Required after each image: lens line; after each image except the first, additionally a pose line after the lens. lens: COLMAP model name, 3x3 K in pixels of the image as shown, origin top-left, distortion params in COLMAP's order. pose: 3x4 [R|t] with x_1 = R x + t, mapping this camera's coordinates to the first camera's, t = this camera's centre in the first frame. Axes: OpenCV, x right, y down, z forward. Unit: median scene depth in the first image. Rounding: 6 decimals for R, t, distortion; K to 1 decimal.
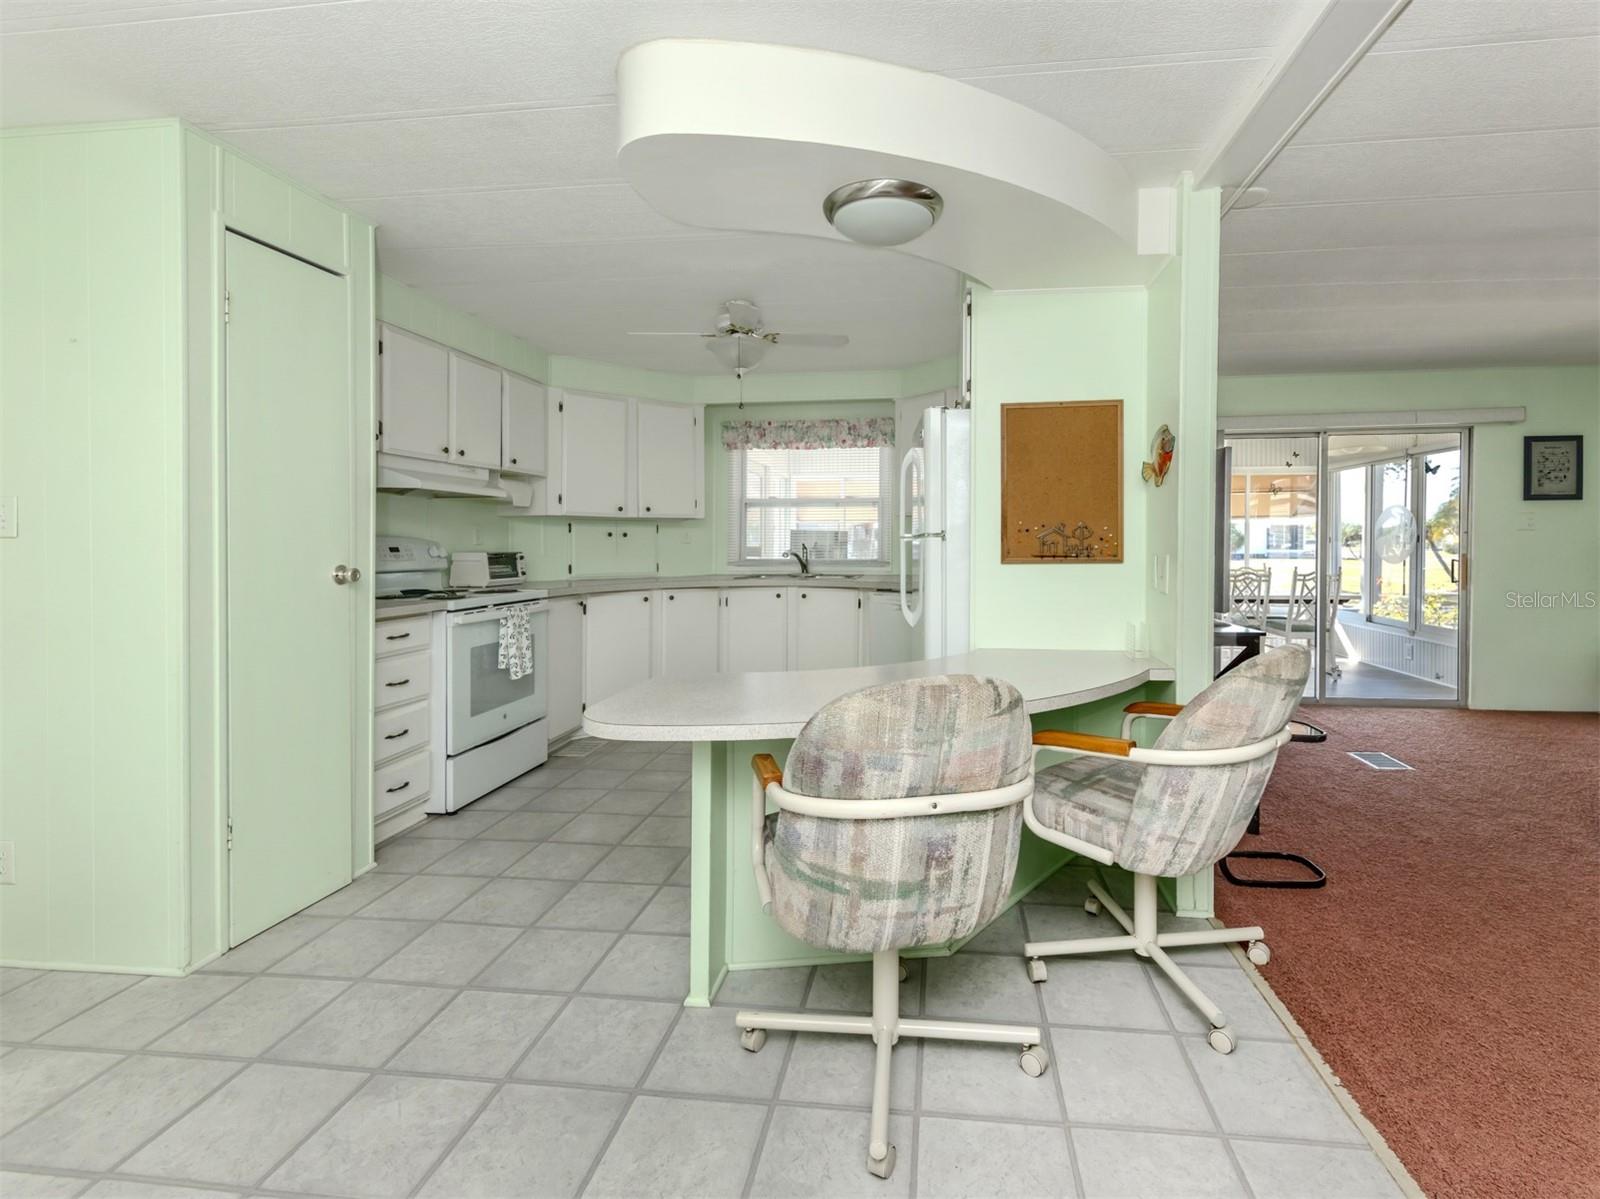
lens RADIAL K [[738.2, 0, 859.4], [0, 738.2, 544.6], [0, 0, 1]] dist [0.008650, 0.000228]
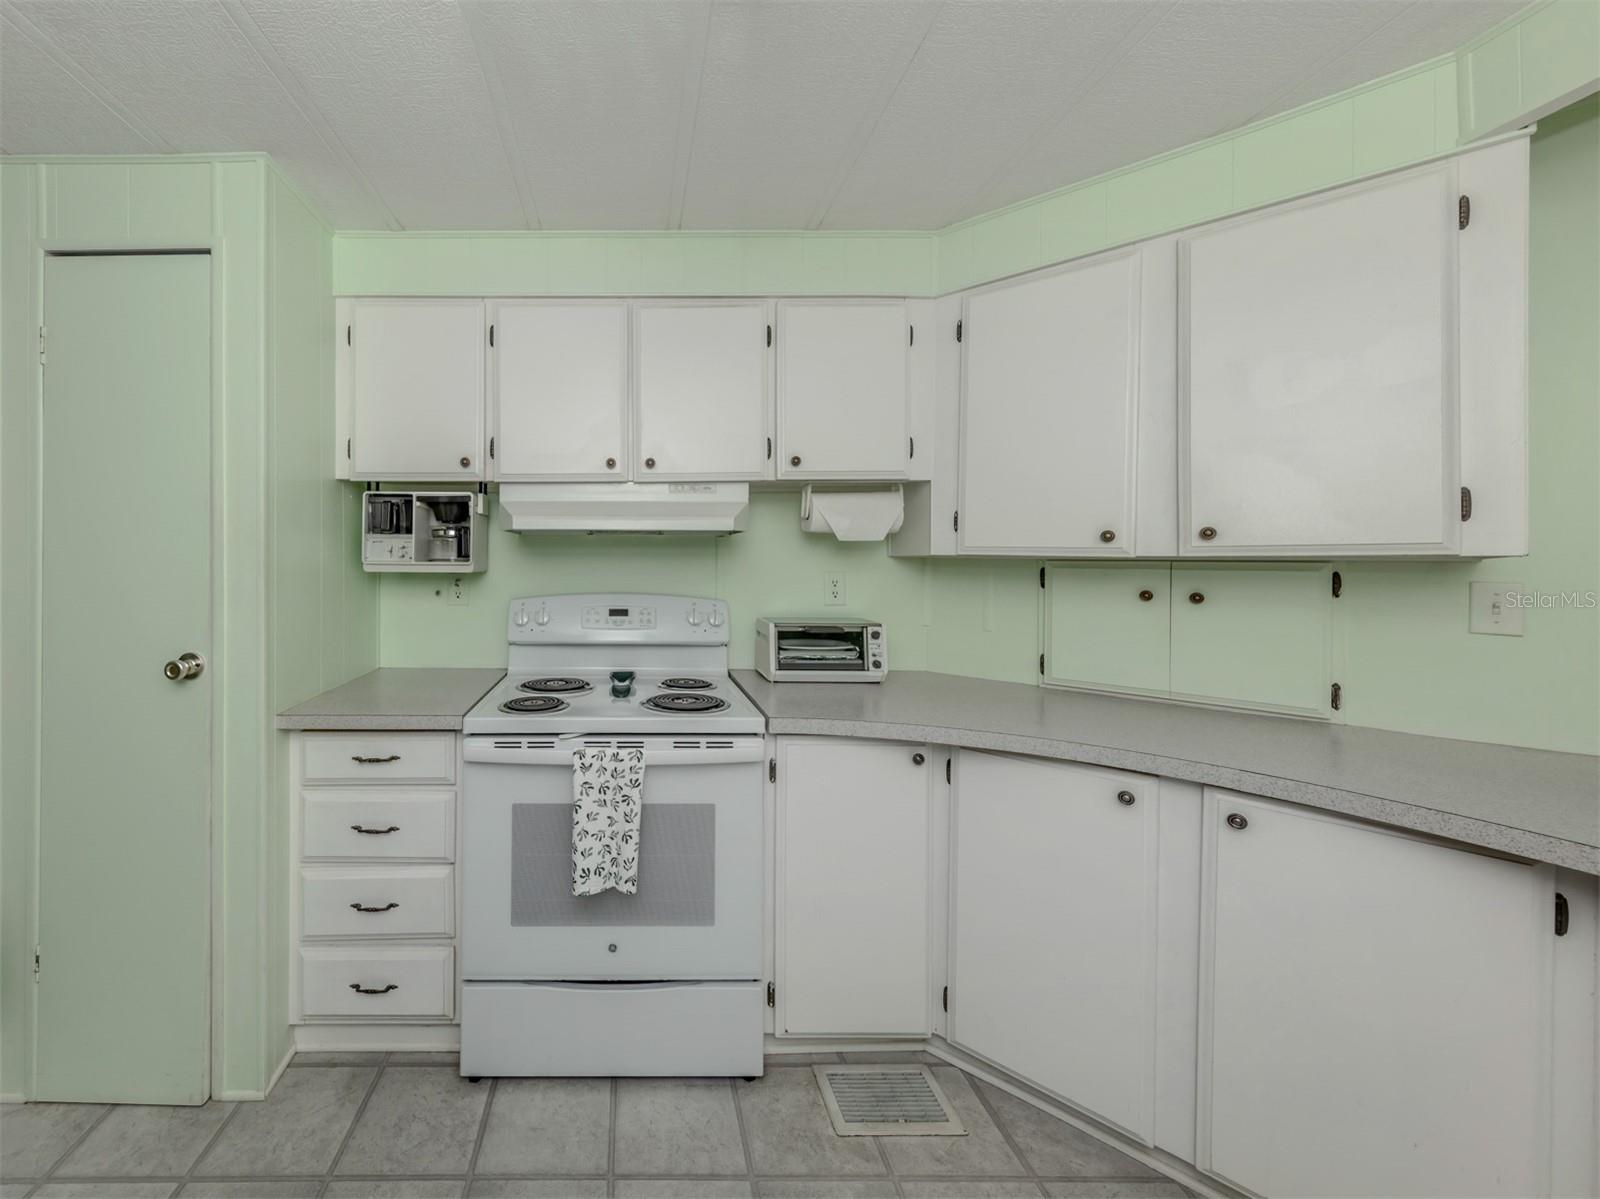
lens RADIAL K [[609.5, 0, 627.5], [0, 609.5, 561.4], [0, 0, 1]] dist [0.004193, -0.001077]
pose [[0.121892, 0.011060, -0.992482, -0.033945], [-0.006177, 0.999927, 0.010385, -0.038973], [0.992524, 0.004865, 0.121951, 0.737741]]
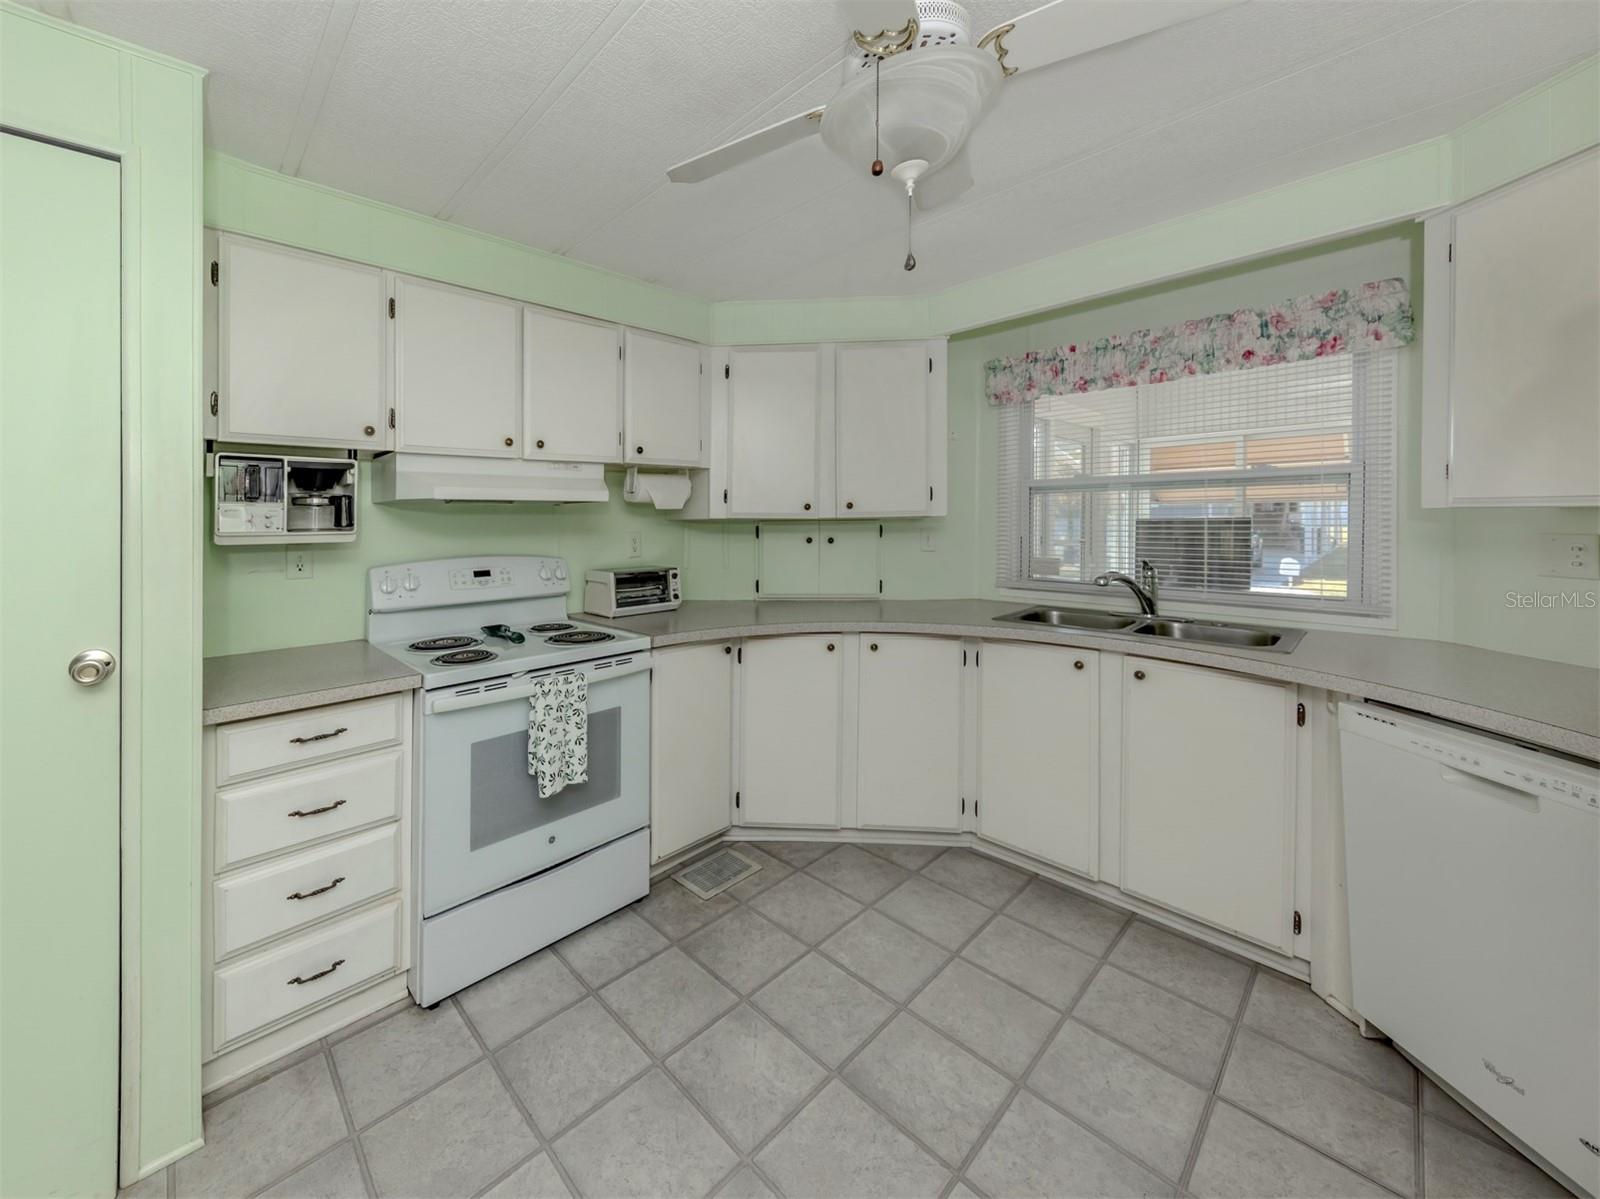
lens RADIAL K [[609.5, 0, 687.3], [0, 609.5, 530.3], [0, 0, 1]] dist [0.004193, -0.001077]
pose [[0.730150, 0.007512, -0.683245, -0.017580], [0.007598, 0.999788, 0.019111, -0.040065], [0.683244, -0.019145, 0.729939, 0.532071]]
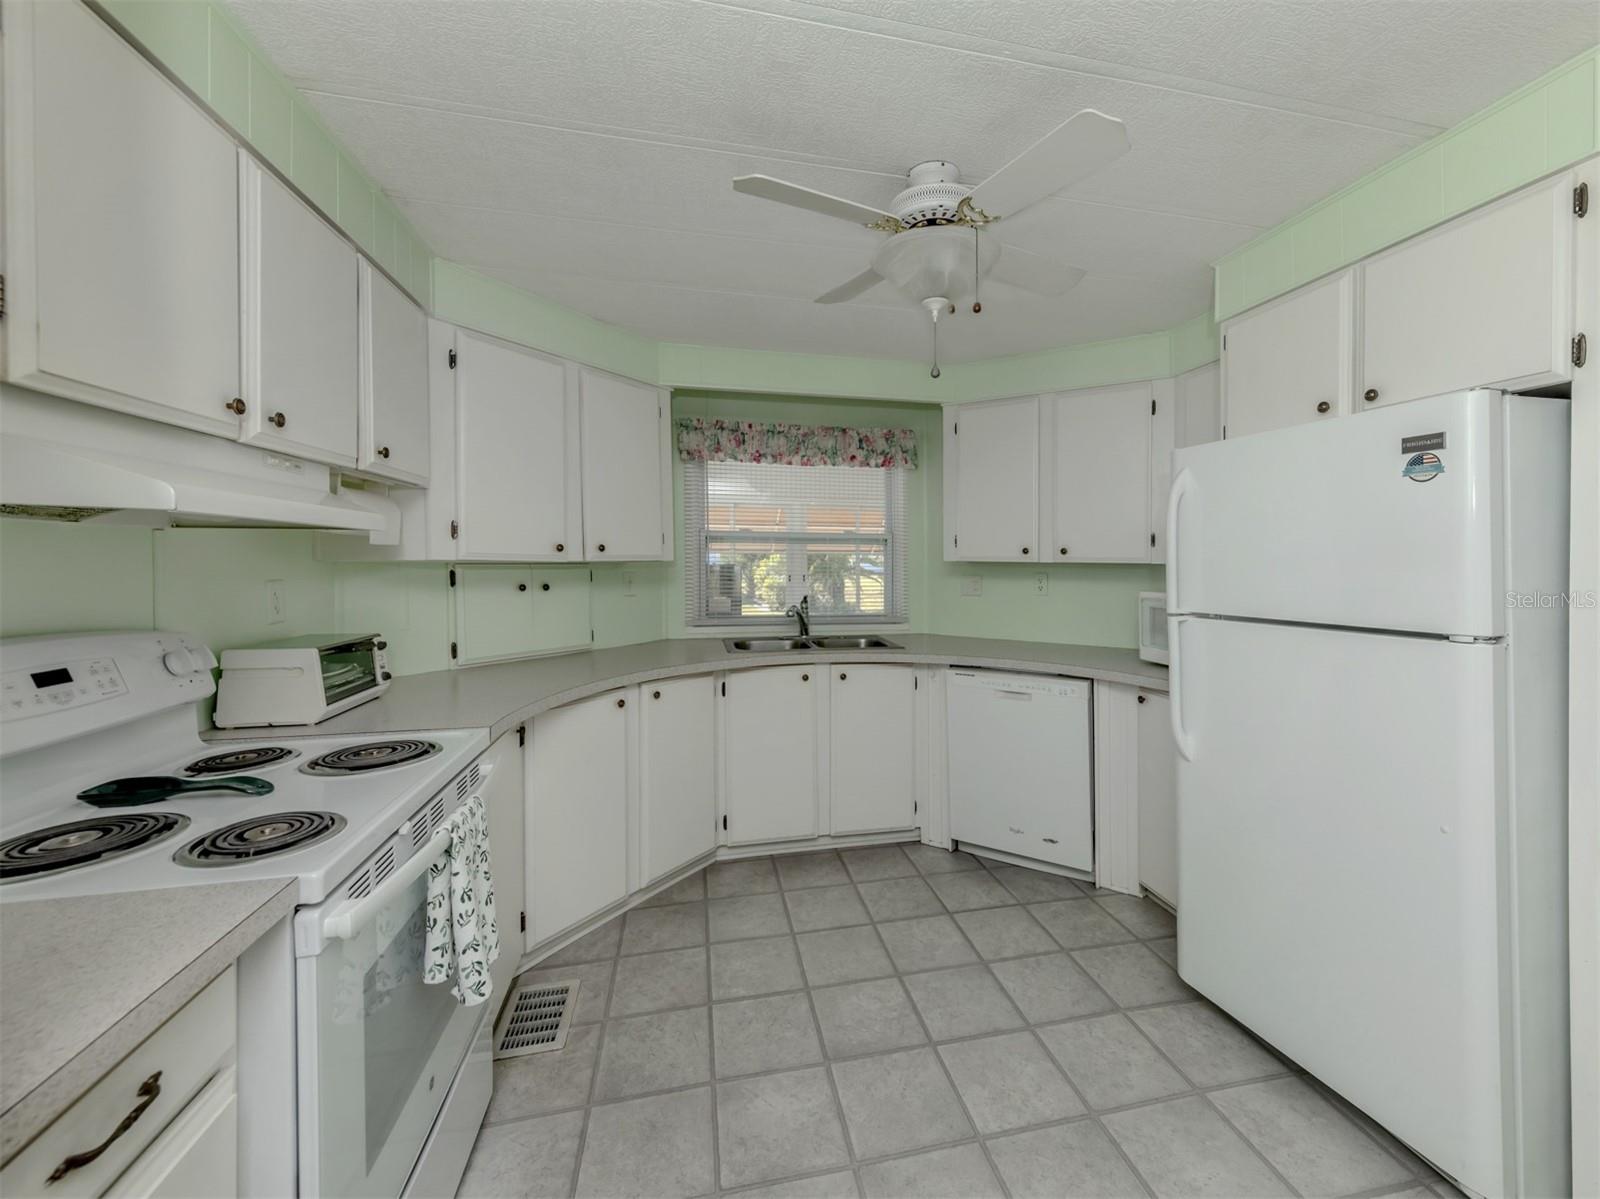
lens RADIAL K [[645.2, 0, 846.9], [0, 645.2, 573.6], [0, 0, 1]] dist [0.002060, -0.000424]
pose [[0.938060, -0.000439, 0.346471, -0.300582], [-0.005744, 0.999842, 0.016817, -0.039711], [-0.346424, -0.017765, 0.937910, 0.460970]]
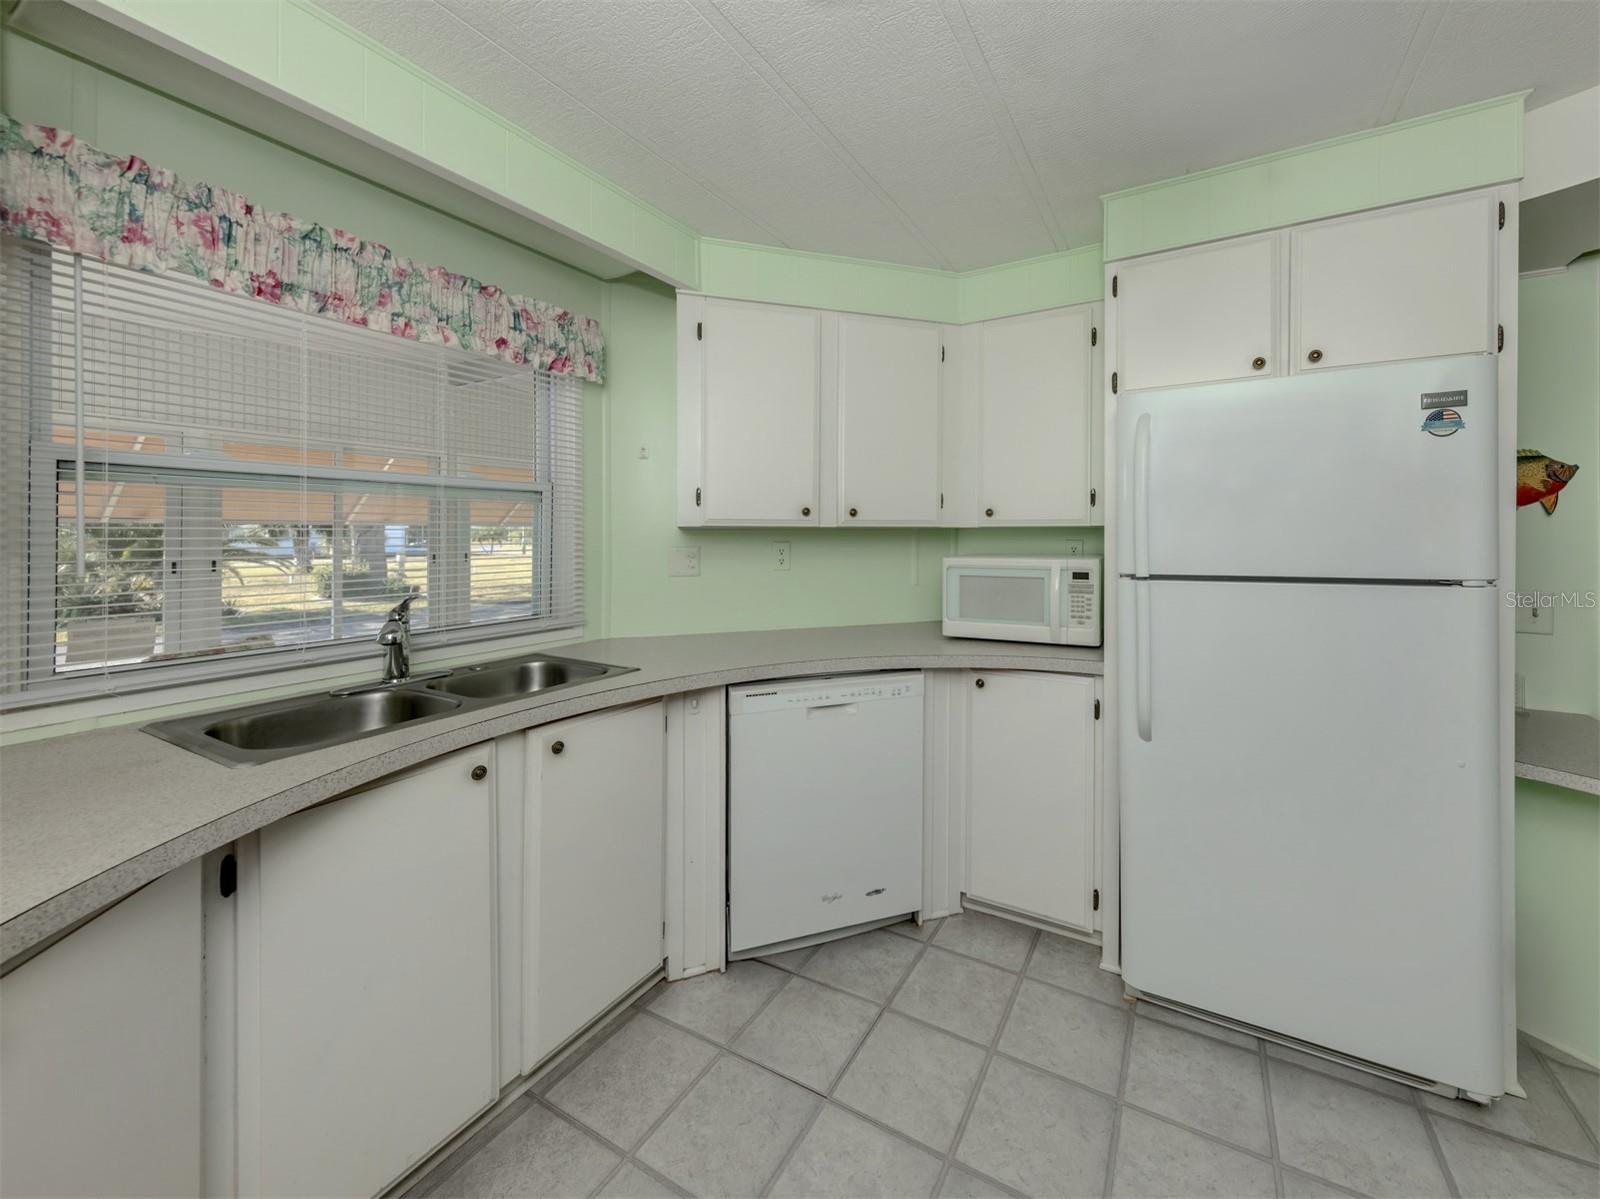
lens RADIAL K [[609.5, 0, 895.1], [0, 609.5, 531.5], [0, 0, 1]] dist [0.004193, -0.001077]
pose [[0.352936, 0.013920, 0.935544, -0.317446], [0.004636, 0.999851, -0.016626, -0.029001], [-0.935636, 0.010205, 0.352819, 0.792329]]
